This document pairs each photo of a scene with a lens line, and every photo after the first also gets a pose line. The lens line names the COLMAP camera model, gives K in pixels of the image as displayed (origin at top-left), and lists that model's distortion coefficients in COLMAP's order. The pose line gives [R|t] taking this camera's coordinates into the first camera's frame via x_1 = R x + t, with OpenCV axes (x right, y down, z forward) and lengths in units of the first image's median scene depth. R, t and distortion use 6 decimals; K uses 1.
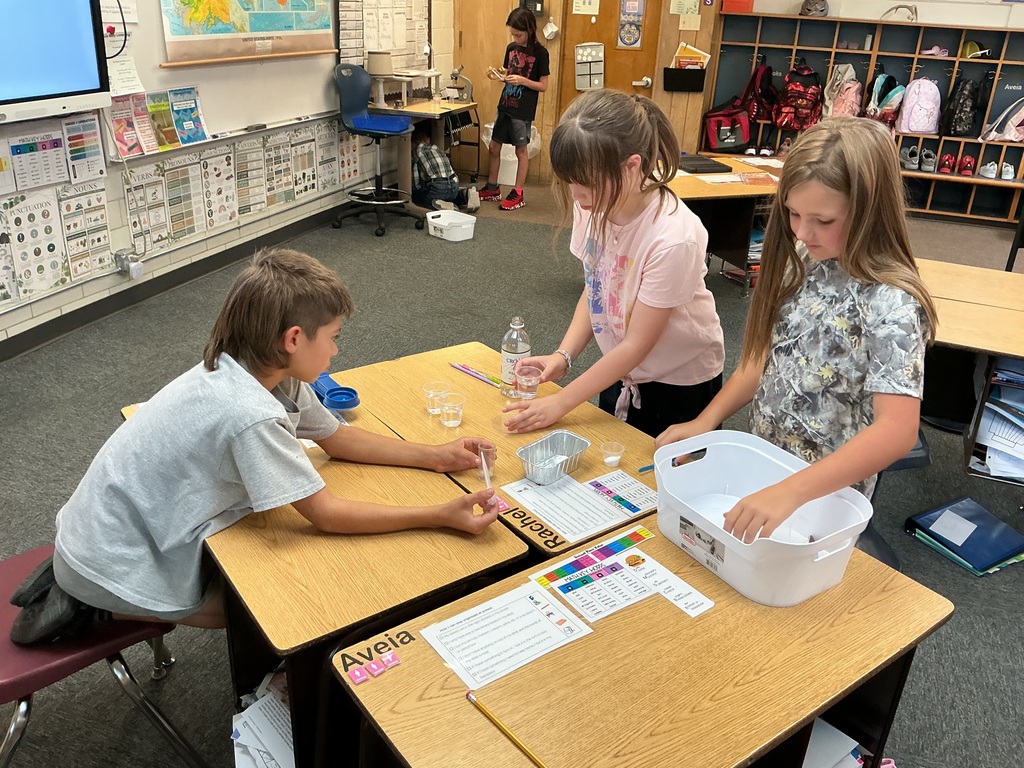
lens RADIAL K [[860.3, 0, 512.0], [0, 860.3, 384.0], [0, 0, 1]] dist [0.153953, -0.262641]
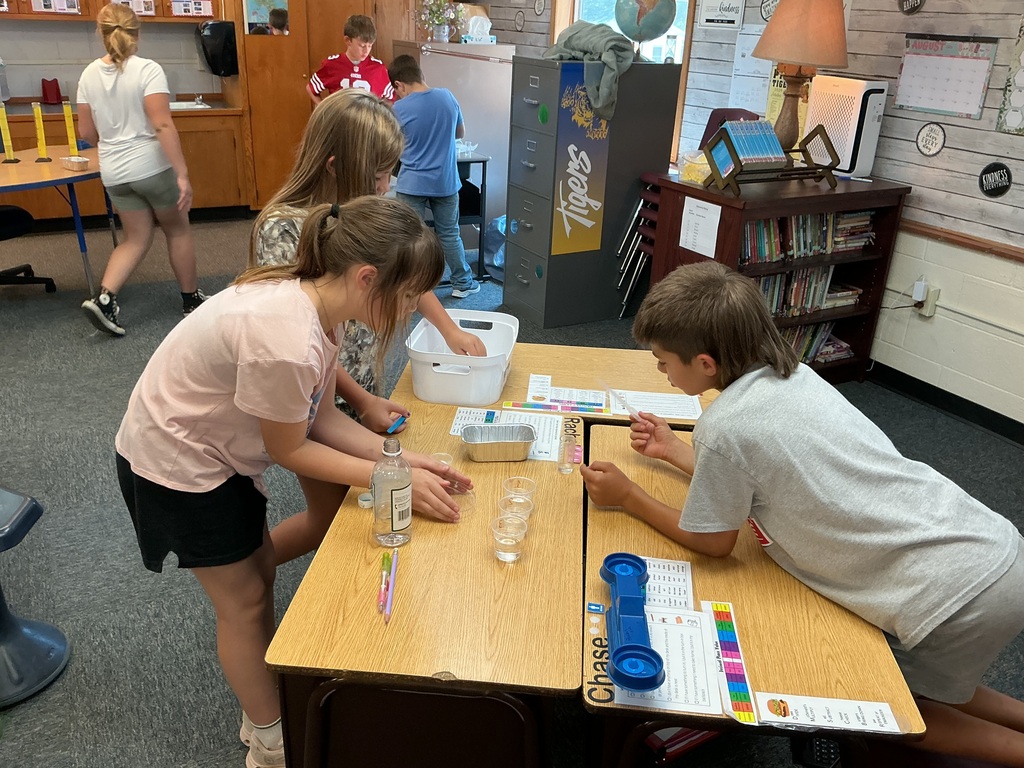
lens RADIAL K [[860.3, 0, 512.0], [0, 860.3, 384.0], [0, 0, 1]] dist [0.153953, -0.262641]
pose [[-0.744232, -0.321132, 0.585656, -0.647496], [0.223839, 0.706213, 0.671684, -0.773629], [-0.629297, 0.630981, -0.453705, 1.660261]]
